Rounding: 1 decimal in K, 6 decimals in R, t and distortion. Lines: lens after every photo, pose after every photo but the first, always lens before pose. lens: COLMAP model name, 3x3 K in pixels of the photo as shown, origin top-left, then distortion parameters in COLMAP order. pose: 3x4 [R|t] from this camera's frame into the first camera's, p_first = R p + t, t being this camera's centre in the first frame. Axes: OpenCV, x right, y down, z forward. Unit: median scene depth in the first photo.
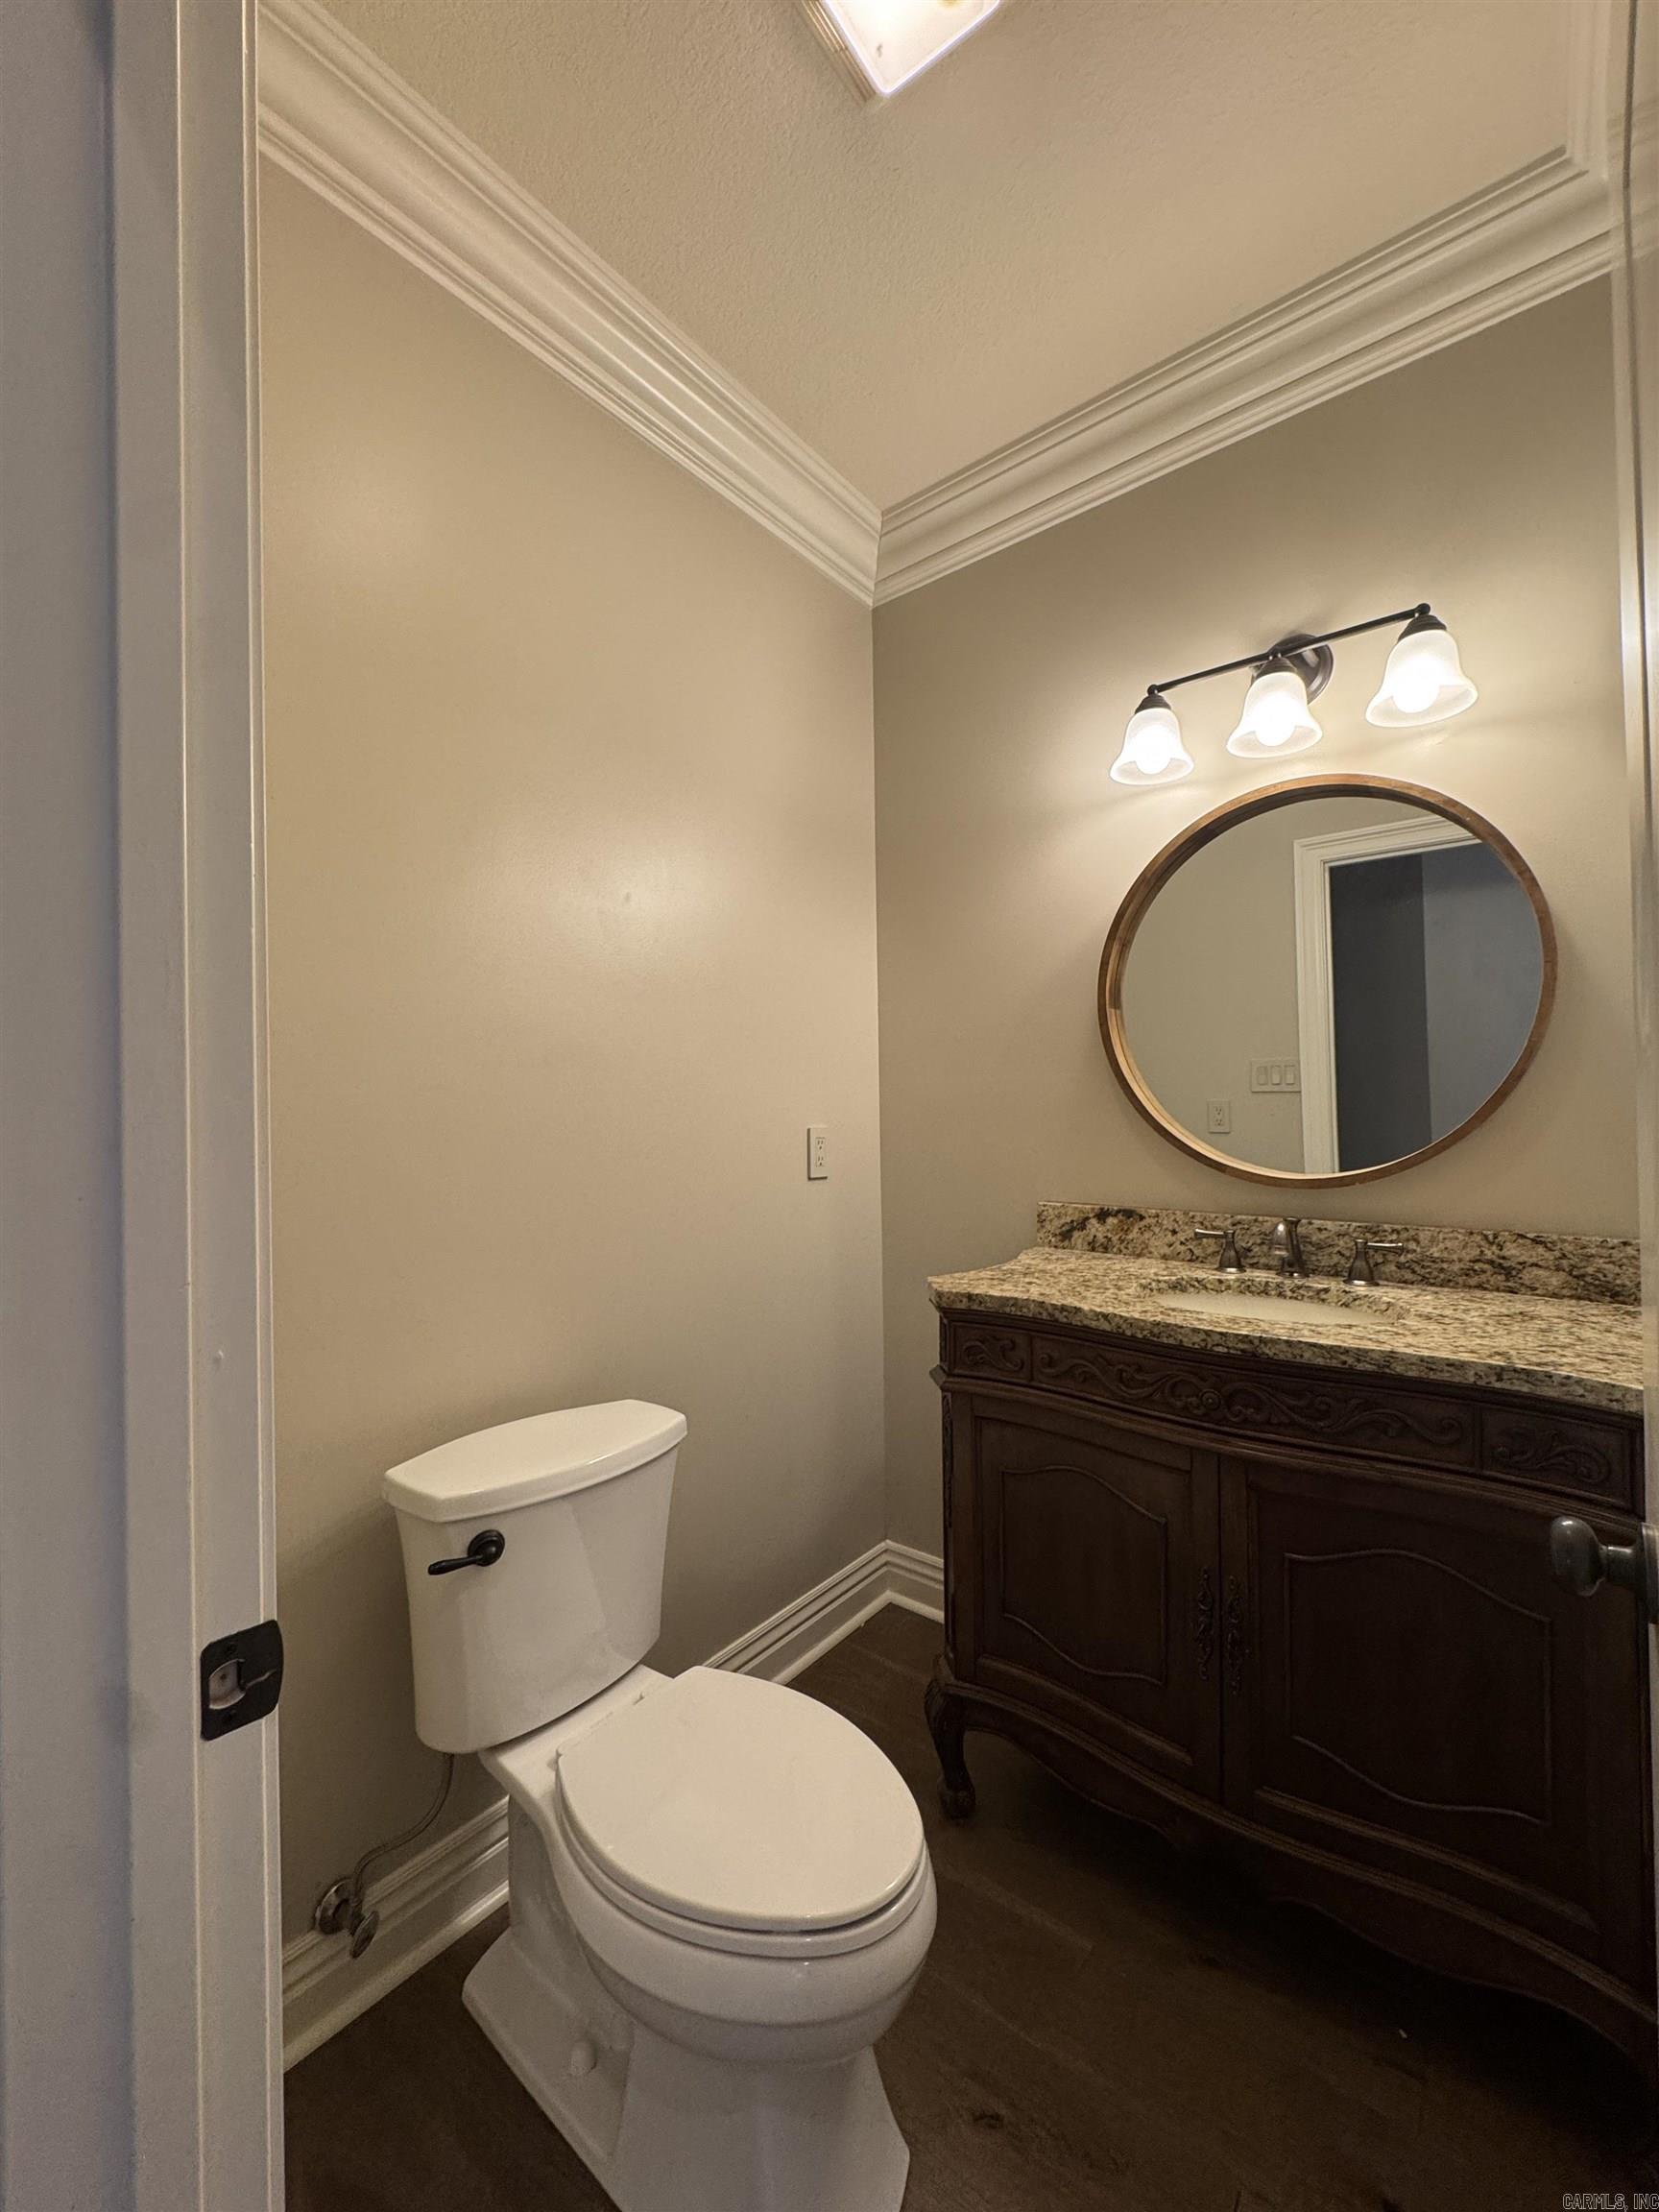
lens RADIAL K [[887.1, 0, 828.9], [0, 887.1, 1108.6], [0, 0, 1]] dist [-0.002399, -0.000208]
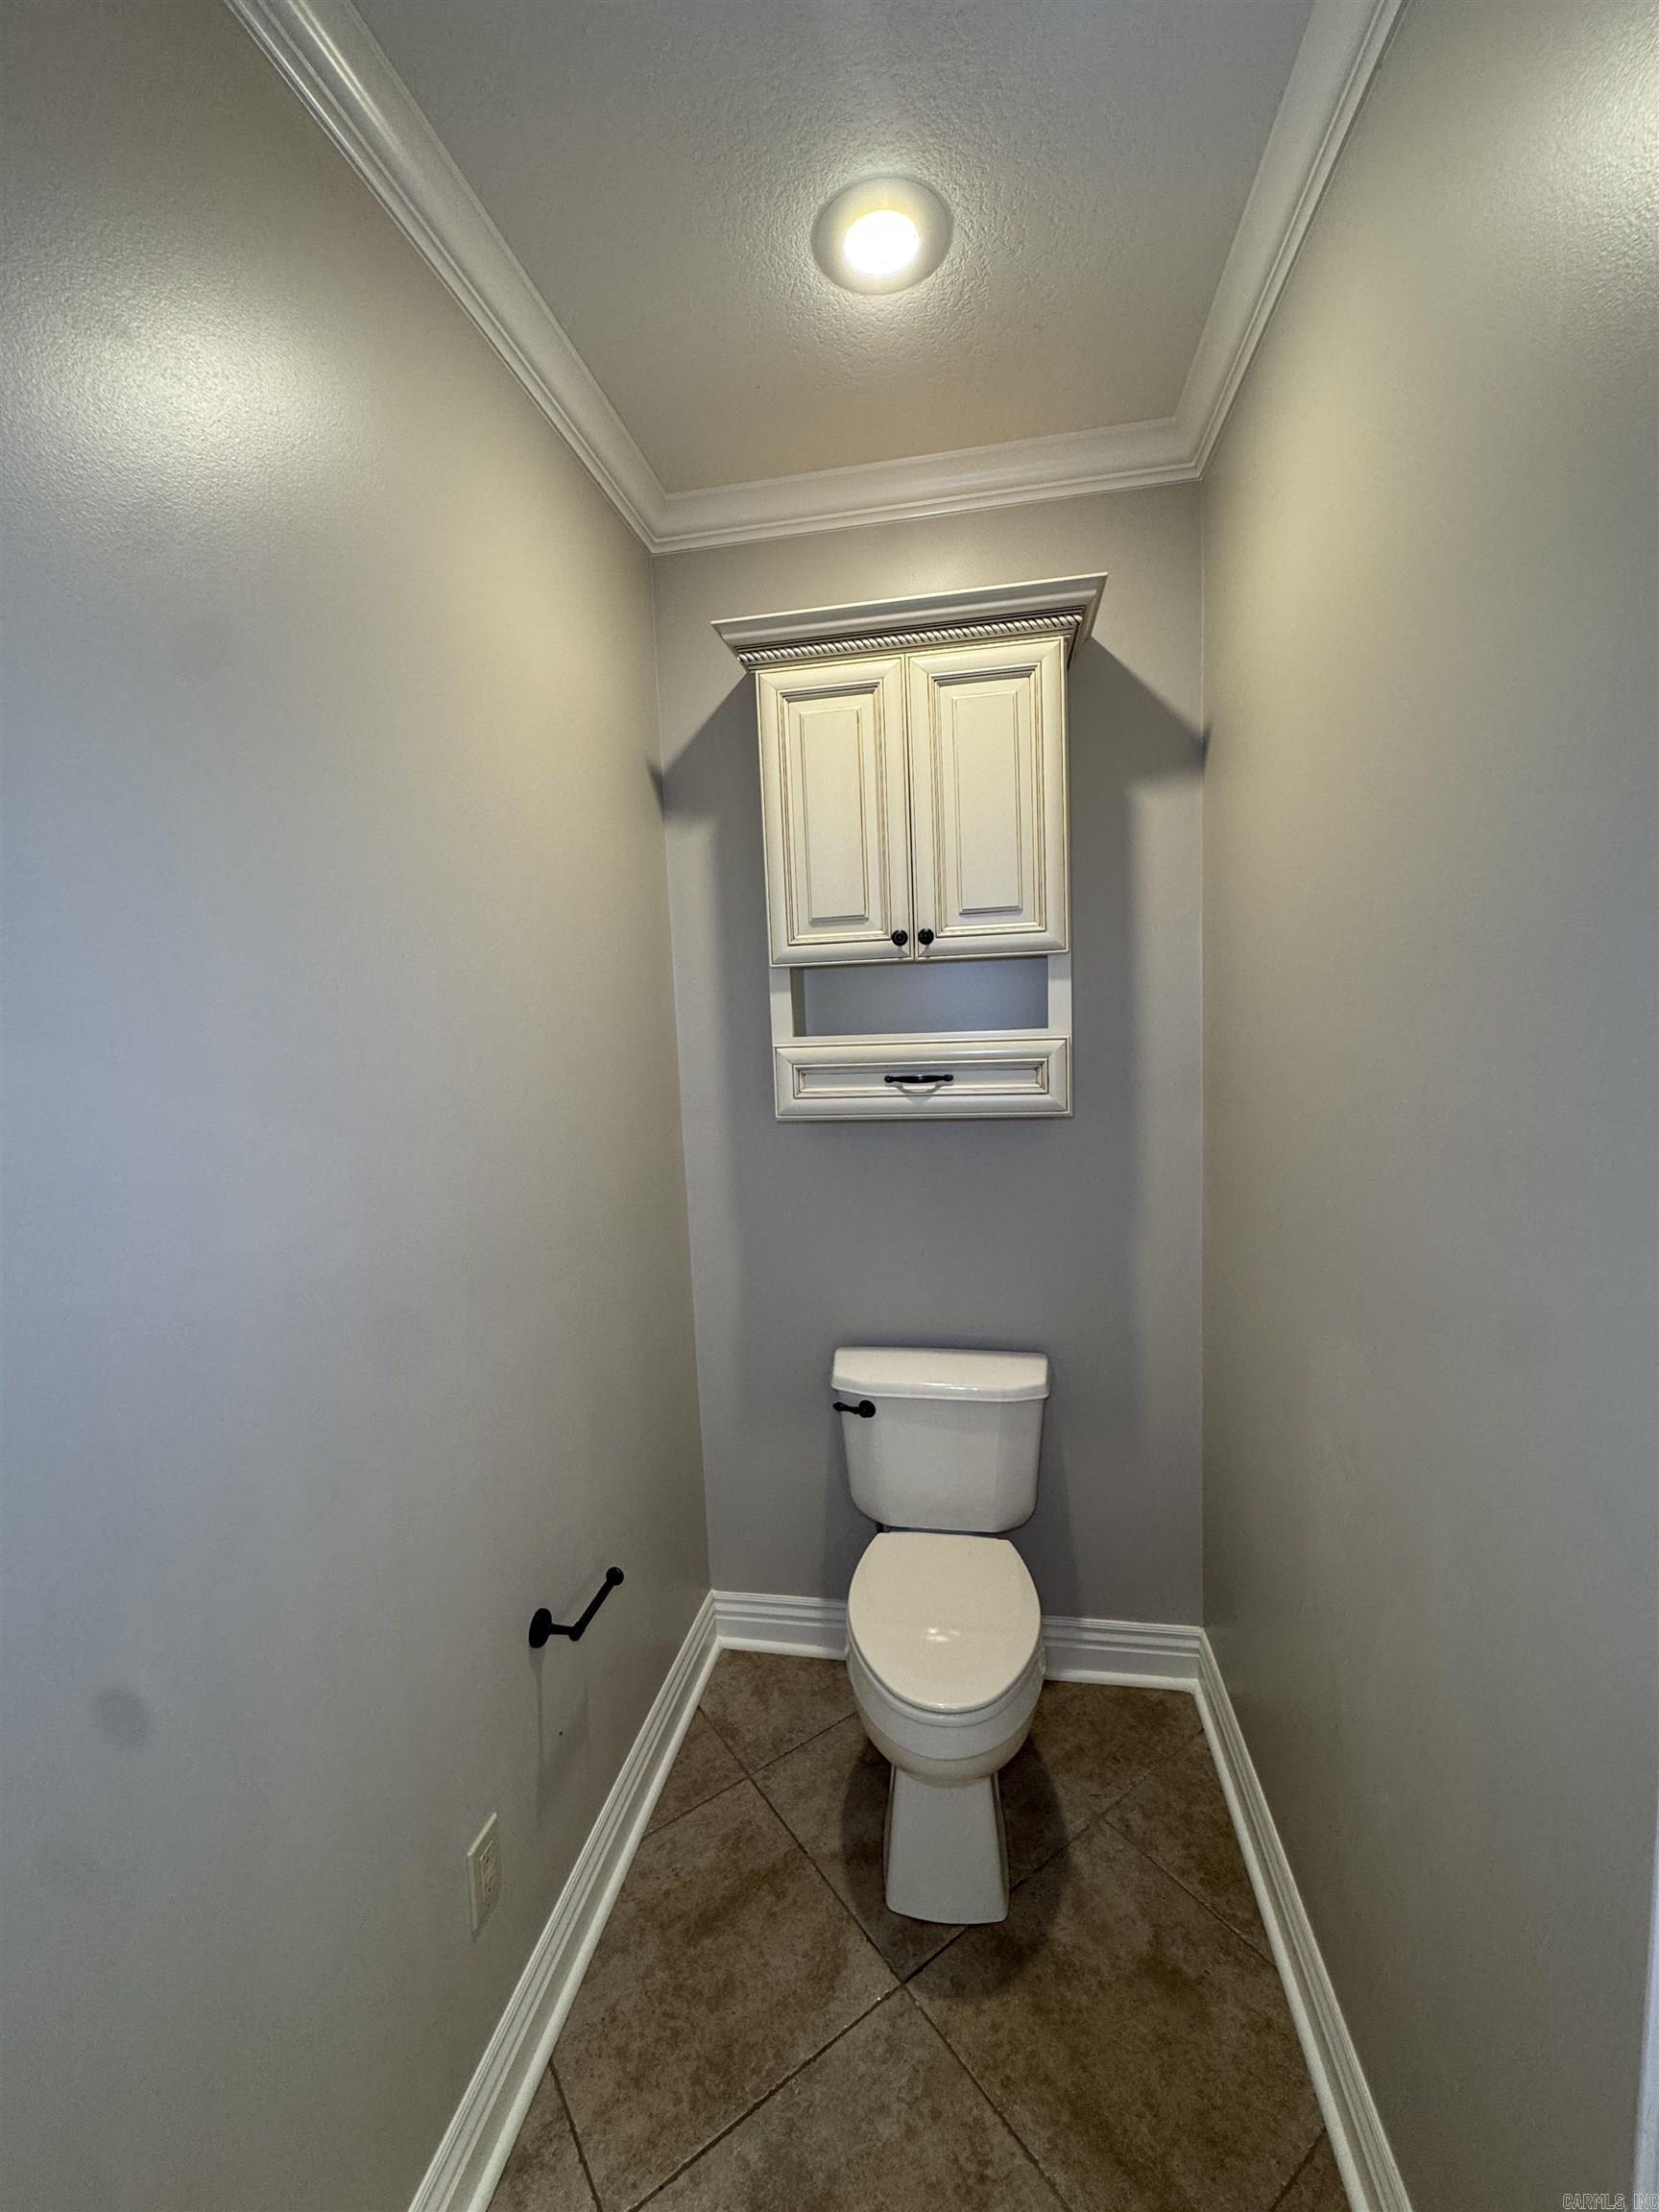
lens RADIAL K [[887.1, 0, 828.9], [0, 887.1, 1108.6], [0, 0, 1]] dist [-0.002399, -0.000208]
pose [[0.477108, 0.095121, -0.873682, 1.168637], [0.041762, 0.990549, 0.130650, -0.394610], [0.877852, -0.098821, 0.468626, 0.094866]]
